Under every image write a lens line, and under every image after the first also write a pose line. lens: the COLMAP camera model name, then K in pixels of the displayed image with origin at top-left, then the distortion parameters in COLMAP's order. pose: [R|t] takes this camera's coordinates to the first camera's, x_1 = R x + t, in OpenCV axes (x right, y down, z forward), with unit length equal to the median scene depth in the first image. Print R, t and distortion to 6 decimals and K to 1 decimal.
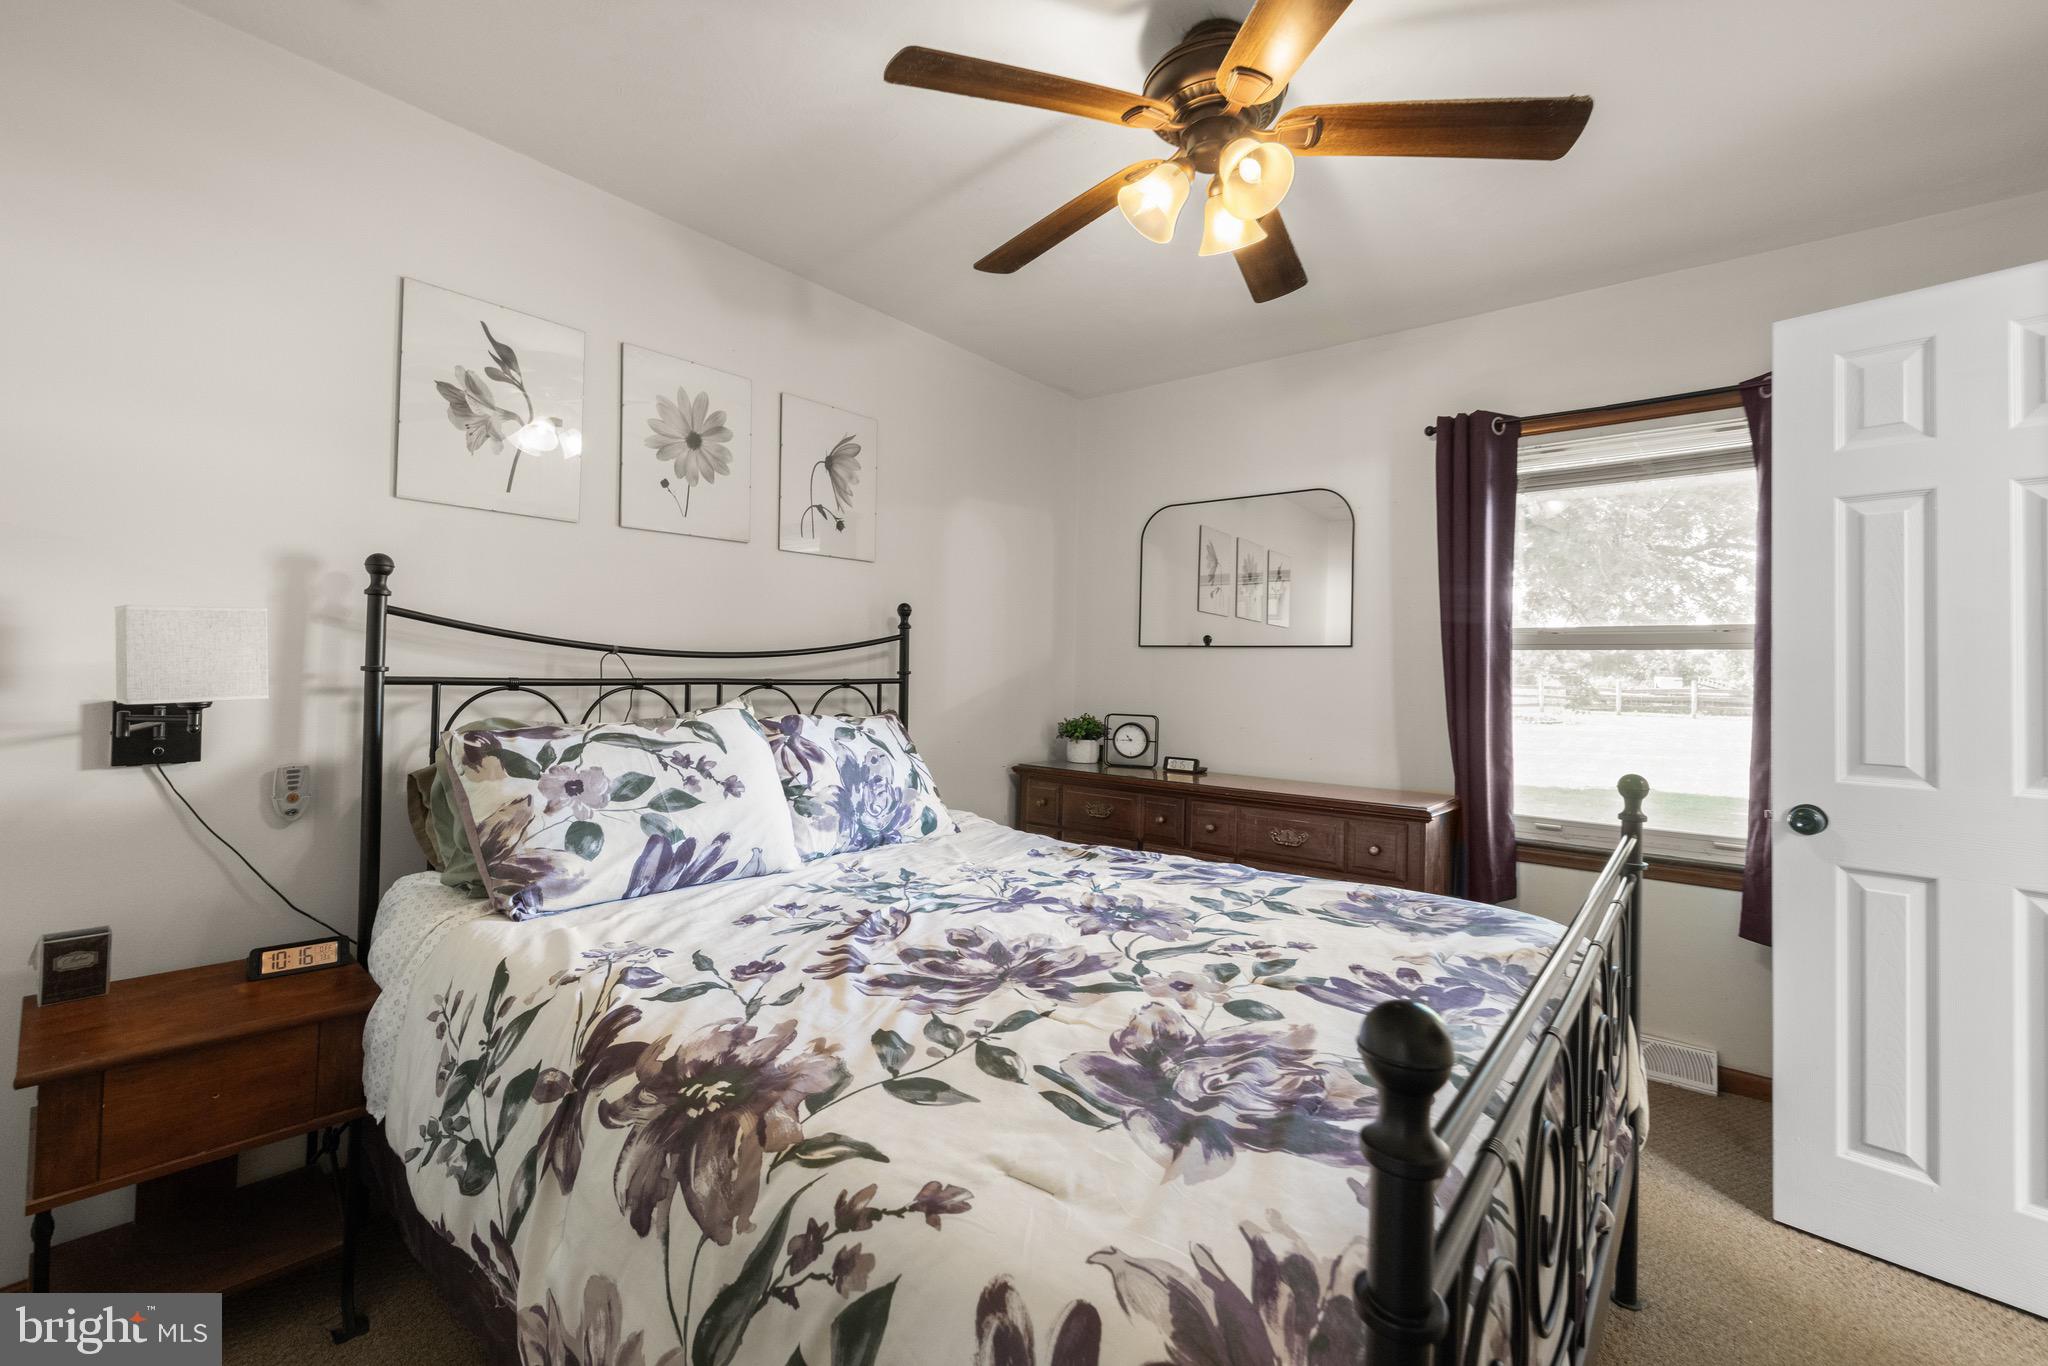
lens RADIAL K [[869.4, 0, 1019.8], [0, 869.4, 667.9], [0, 0, 1]] dist [0.001895, 0.000542]
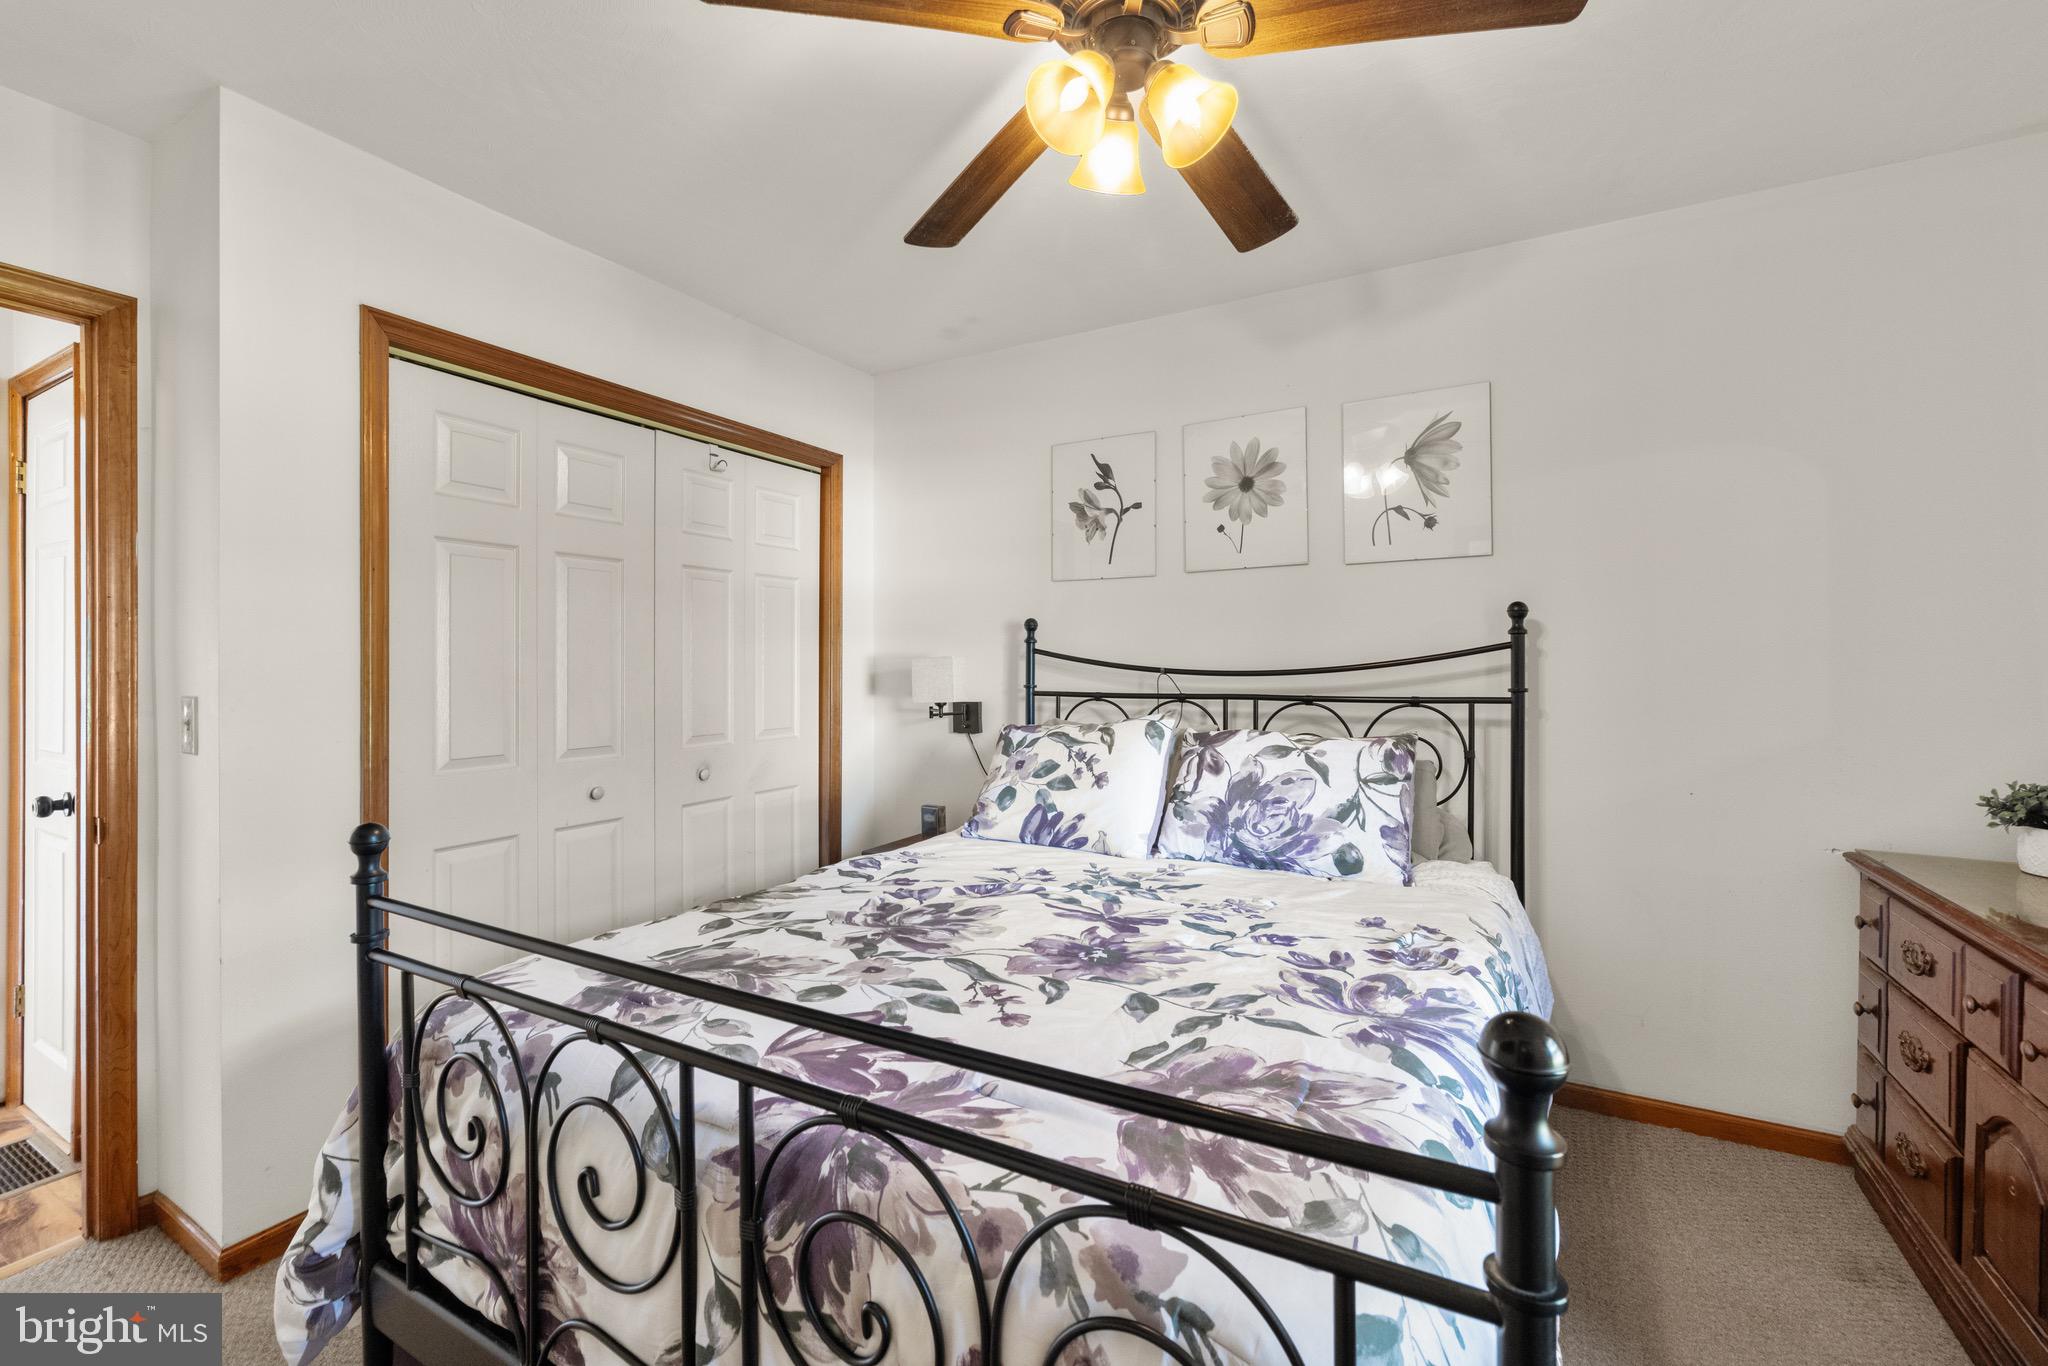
lens RADIAL K [[869.4, 0, 1017.9], [0, 869.4, 683.6], [0, 0, 1]] dist [0.001895, 0.000542]
pose [[0.164430, 0.000015, -0.986389, 0.887469], [0.005396, 0.999985, 0.000915, -0.005673], [0.986374, -0.005473, 0.164428, 0.665652]]
